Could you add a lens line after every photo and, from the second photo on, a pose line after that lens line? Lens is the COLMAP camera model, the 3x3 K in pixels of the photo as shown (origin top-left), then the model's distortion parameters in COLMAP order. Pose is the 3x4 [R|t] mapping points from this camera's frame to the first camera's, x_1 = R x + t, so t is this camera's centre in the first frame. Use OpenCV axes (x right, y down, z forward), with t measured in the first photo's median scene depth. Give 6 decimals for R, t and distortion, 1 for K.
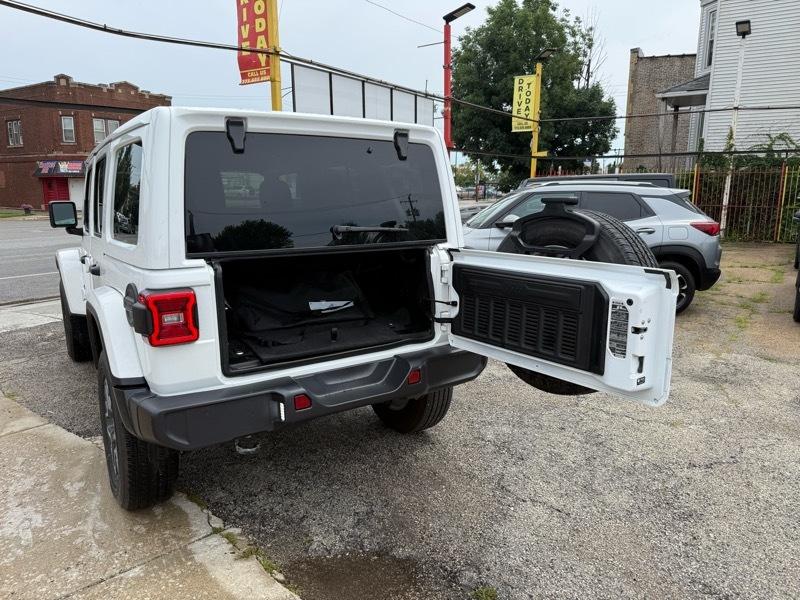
lens RADIAL K [[566.2, 0, 402.3], [0, 566.2, 299.5], [0, 0, 1]] dist [0.016713, -0.027258]
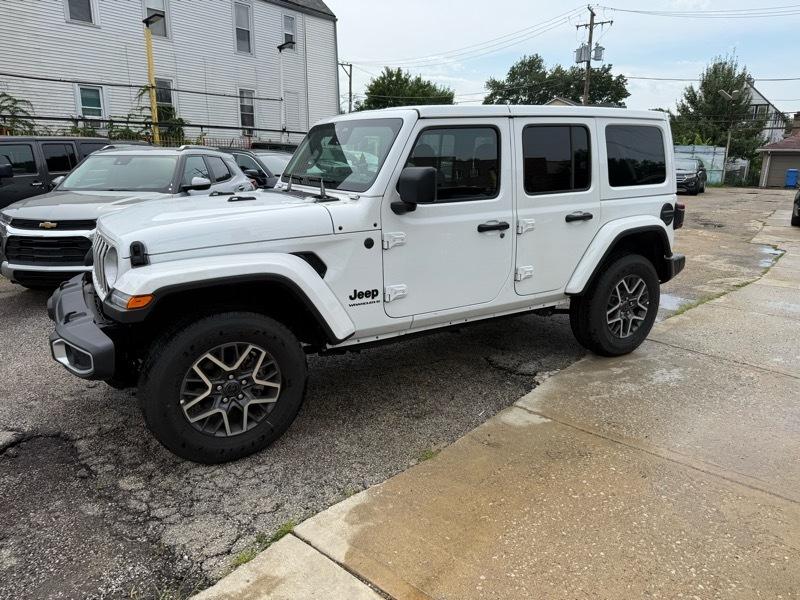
lens RADIAL K [[566.2, 0, 396.9], [0, 566.2, 294.5], [0, 0, 1]] dist [0.016713, -0.027258]
pose [[0.042426, -0.232833, 0.971591, -0.805828], [0.183071, 0.957813, 0.221537, -0.106714], [-0.982184, 0.168471, 0.083261, 0.584741]]
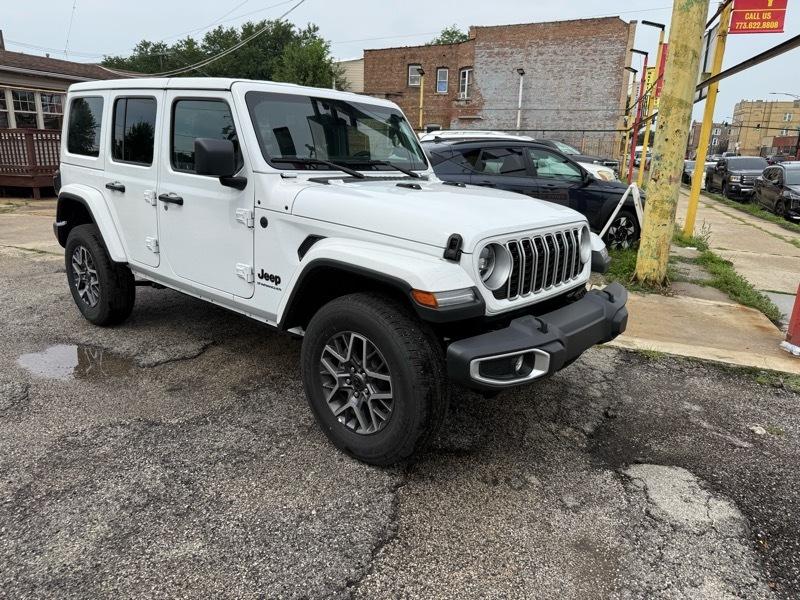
lens RADIAL K [[566.2, 0, 394.8], [0, 566.2, 302.2], [0, 0, 1]] dist [0.016713, -0.027258]
pose [[-0.965032, 0.040184, -0.259035, -0.155602], [-0.080198, 0.895536, 0.437702, -0.219011], [0.249564, 0.443170, -0.860998, 1.186113]]
